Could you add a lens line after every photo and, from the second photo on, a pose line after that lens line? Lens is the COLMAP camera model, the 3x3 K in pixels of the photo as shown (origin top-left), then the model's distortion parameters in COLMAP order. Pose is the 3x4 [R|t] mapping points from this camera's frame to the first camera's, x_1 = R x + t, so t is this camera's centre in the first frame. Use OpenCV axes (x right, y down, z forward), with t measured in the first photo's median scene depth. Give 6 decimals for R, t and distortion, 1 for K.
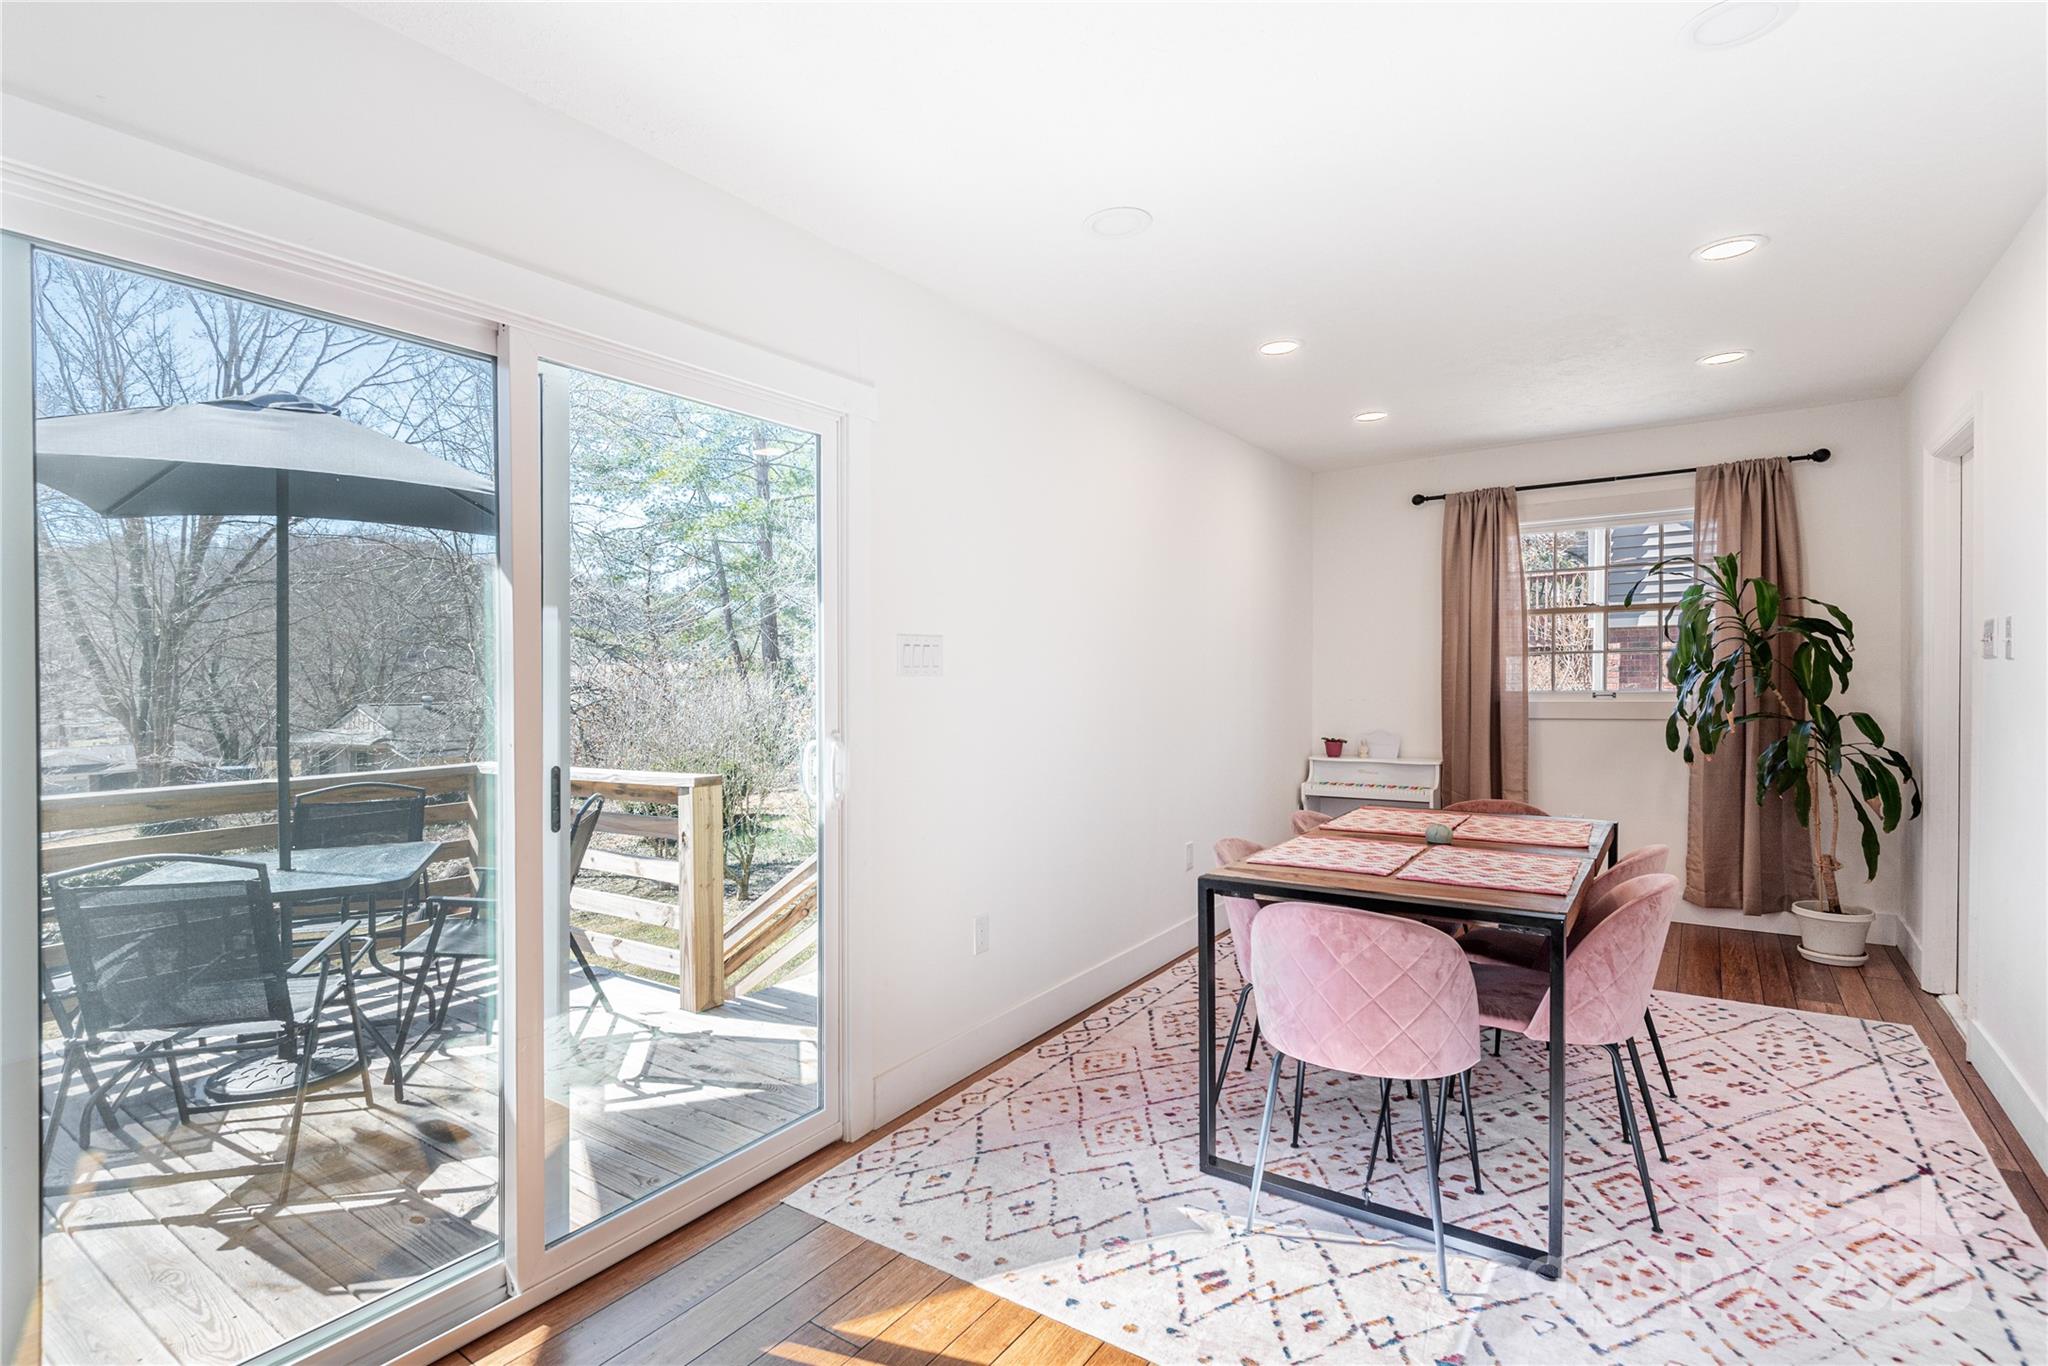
lens RADIAL K [[962.5, 0, 998.0], [0, 962.5, 722.6], [0, 0, 1]] dist [0.037457, -0.027116]
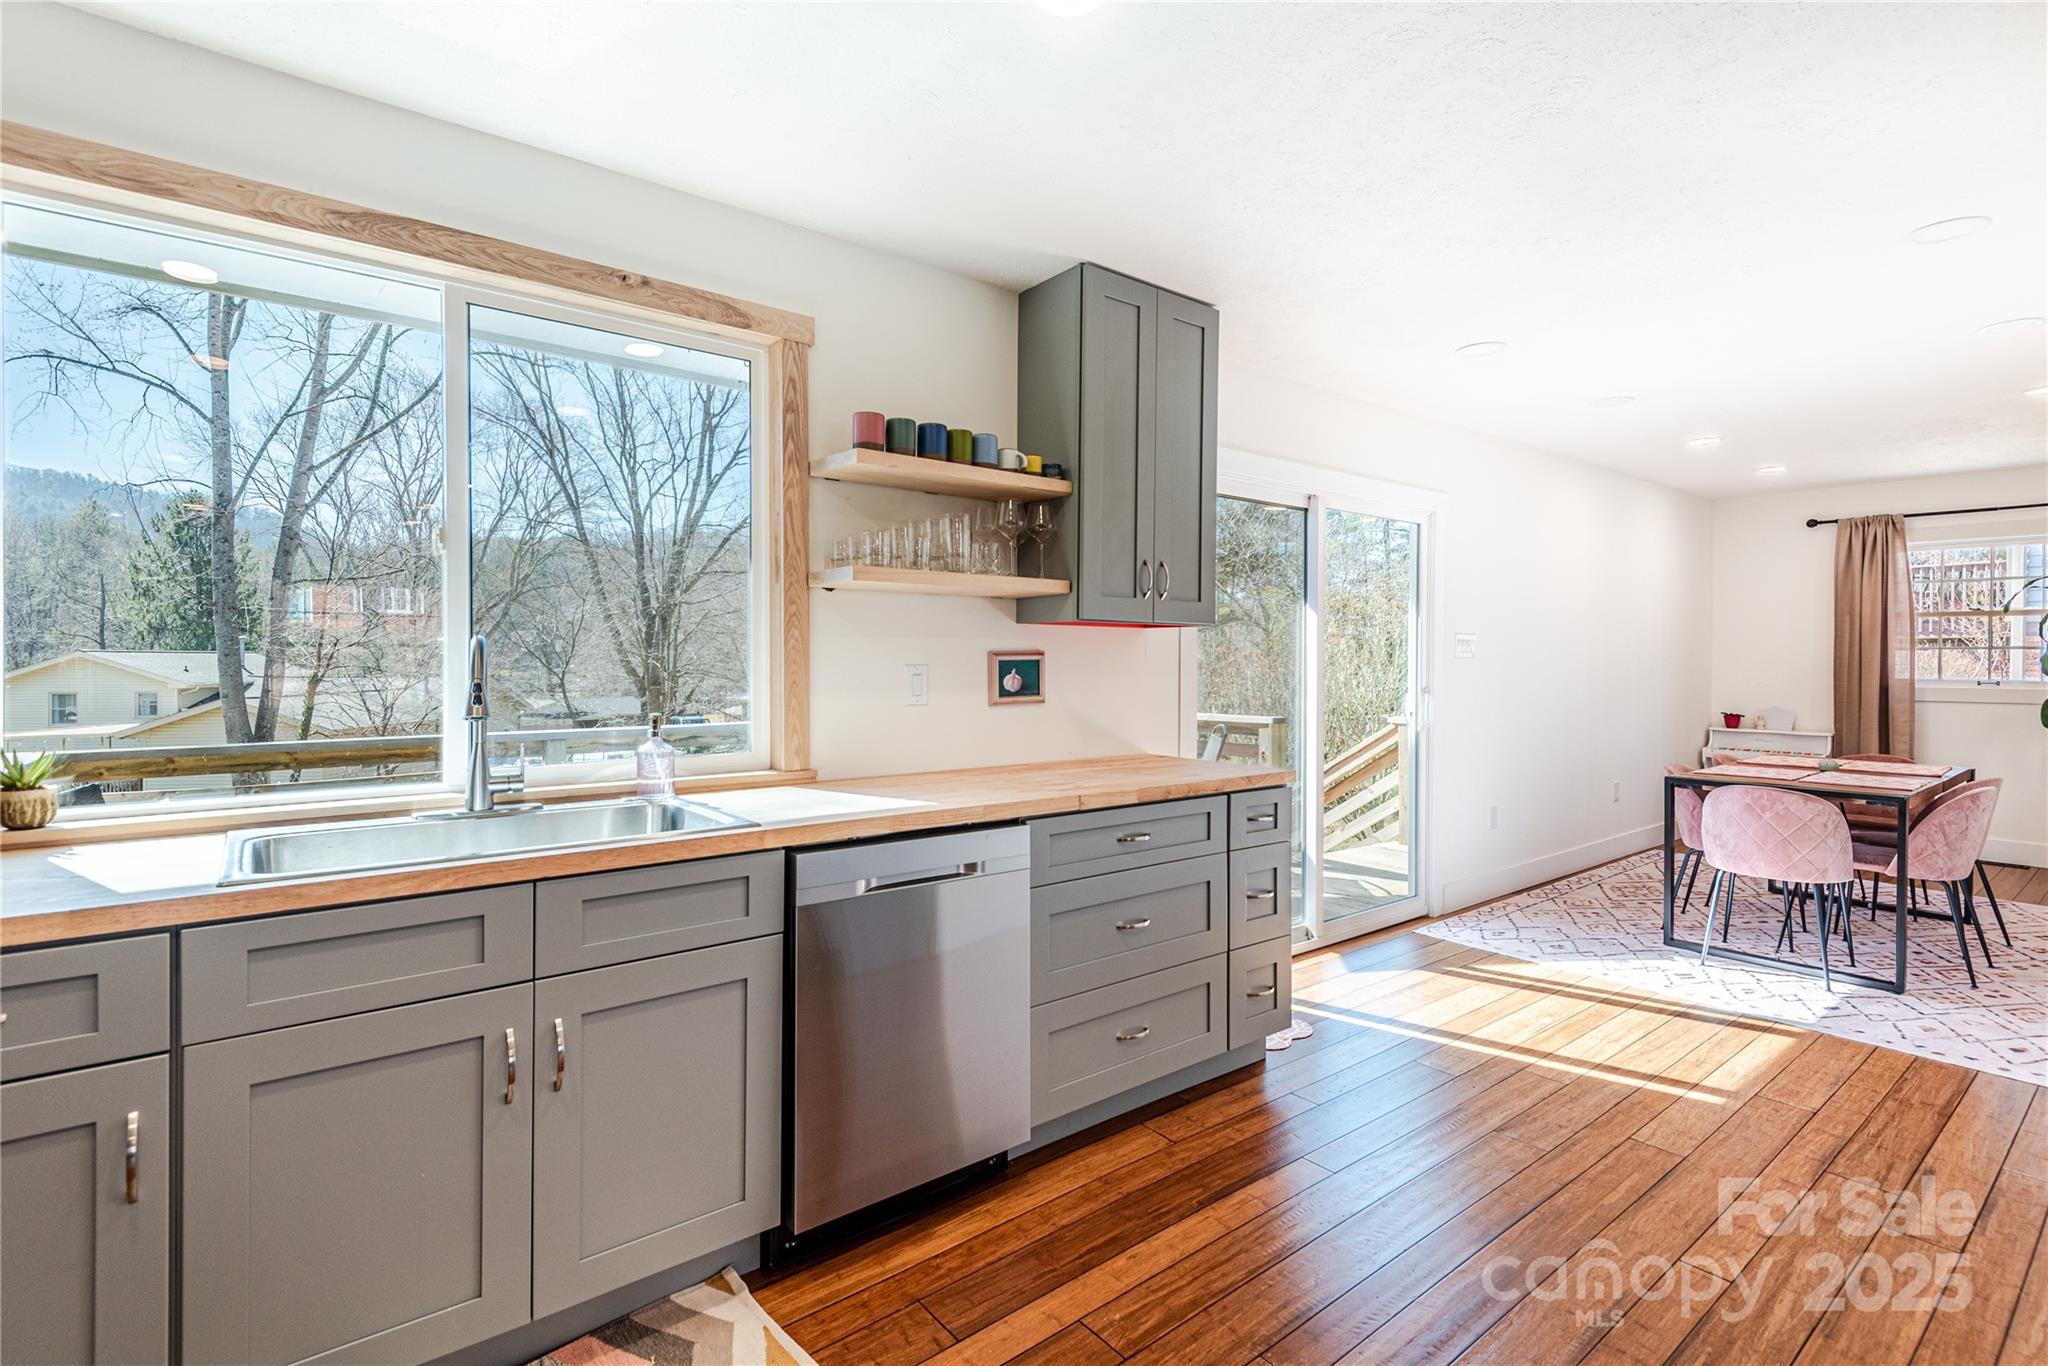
lens RADIAL K [[947.9, 0, 1031.6], [0, 947.9, 667.6], [0, 0, 1]] dist [0.024405, -0.015542]
pose [[0.962871, 0.021131, -0.269135, -0.259563], [-0.030638, 0.999044, -0.031173, 0.031696], [0.268219, 0.038262, 0.962598, -0.585810]]
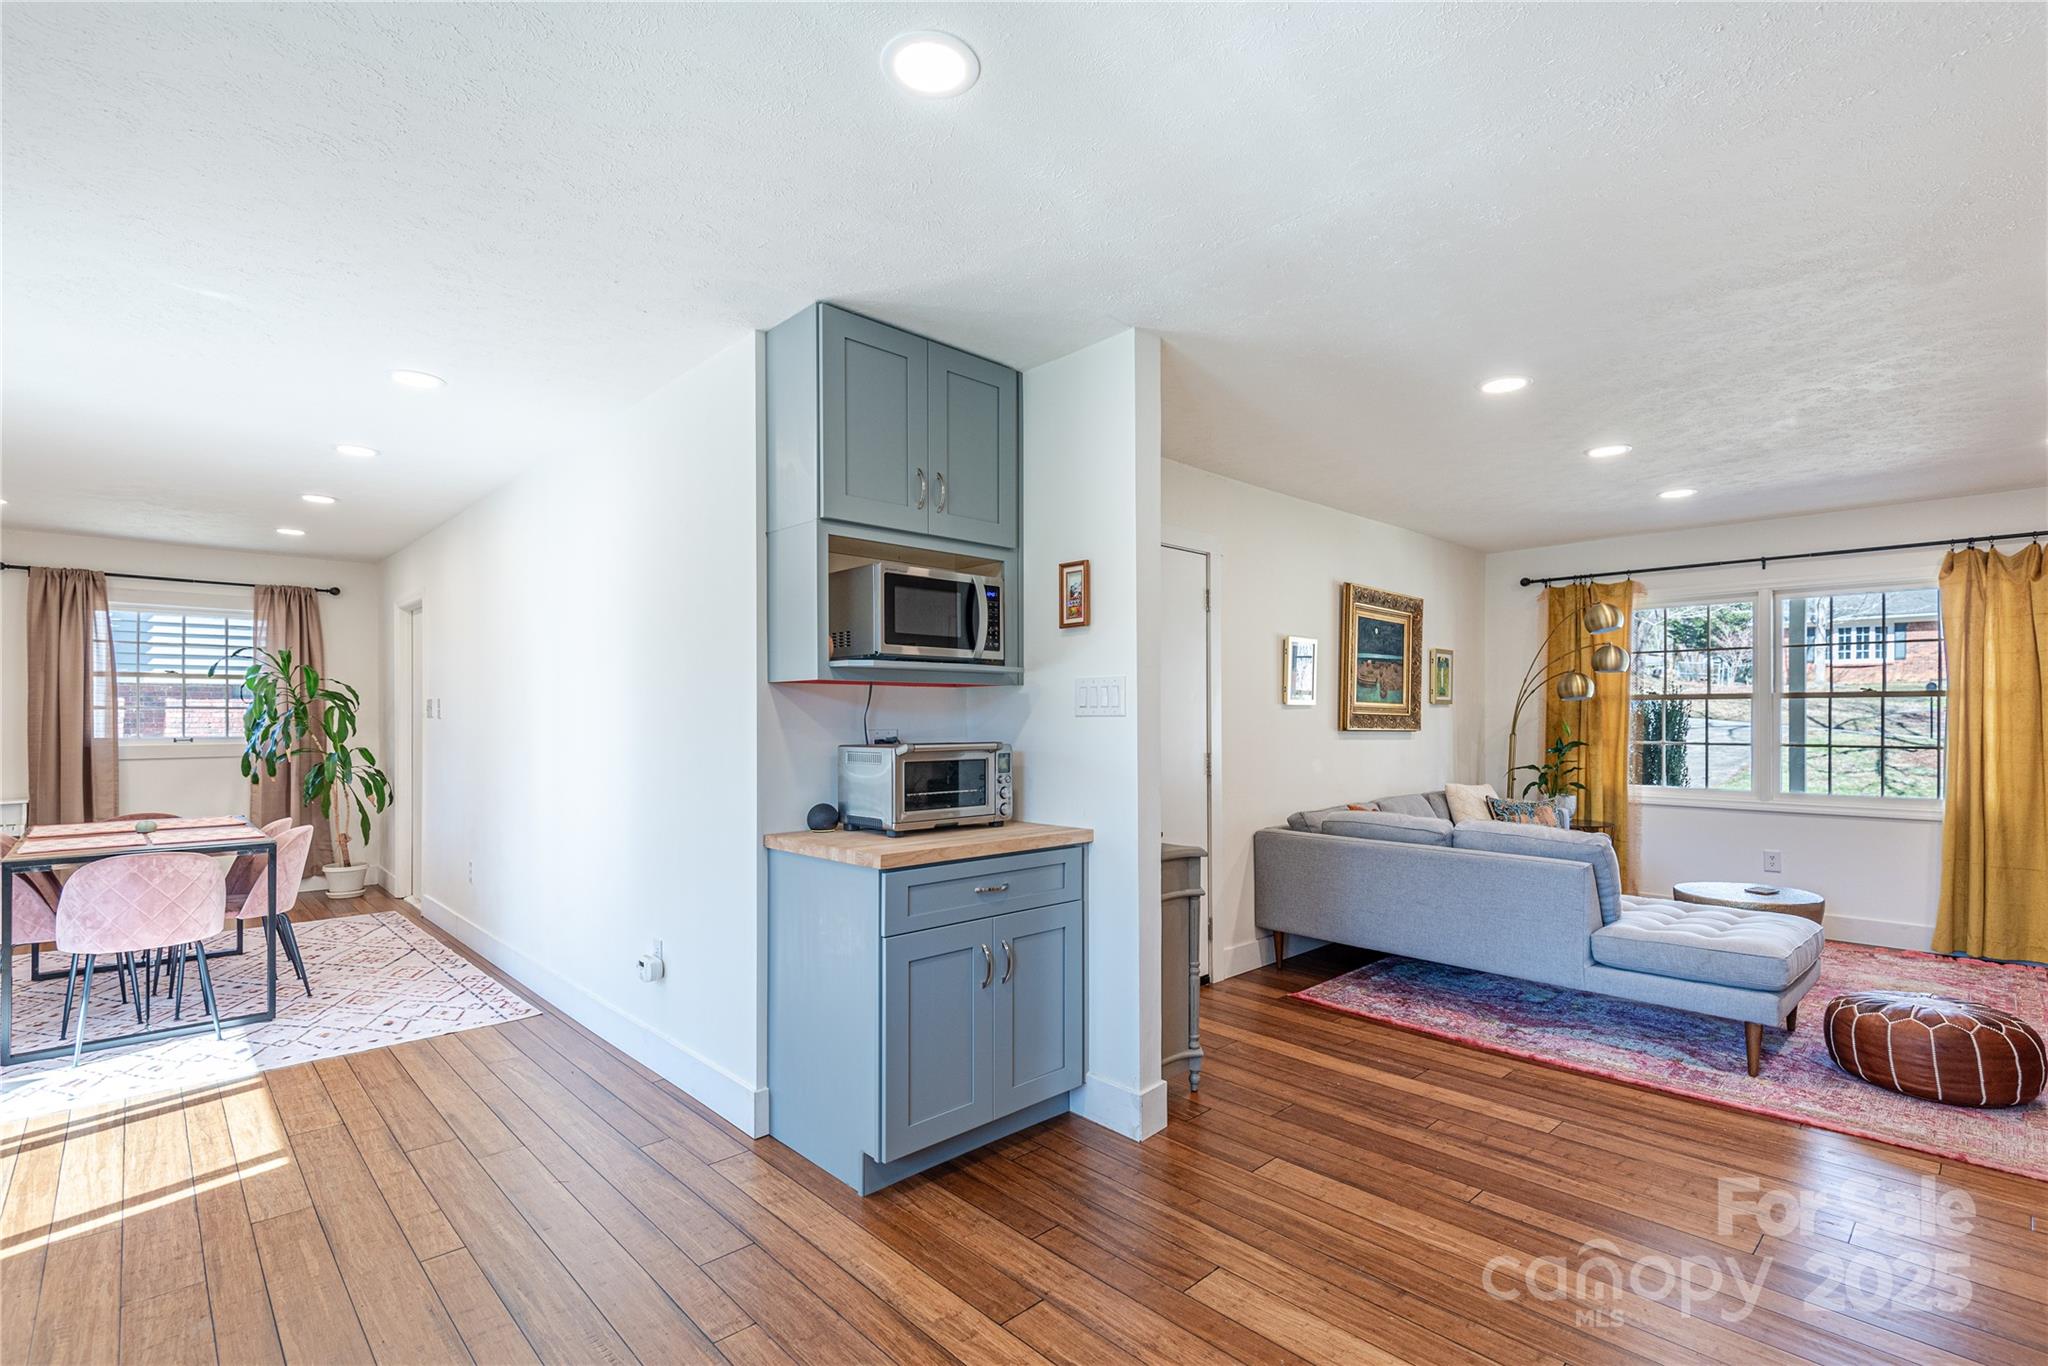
lens RADIAL K [[962.5, 0, 1024.0], [0, 962.5, 683.0], [0, 0, 1]] dist [0.003403, 0.000598]
pose [[0.192942, 0.049585, 0.979956, -0.558172], [0.044093, 0.997275, -0.059143, 0.028152], [-0.980219, 0.054621, 0.190230, -0.472619]]
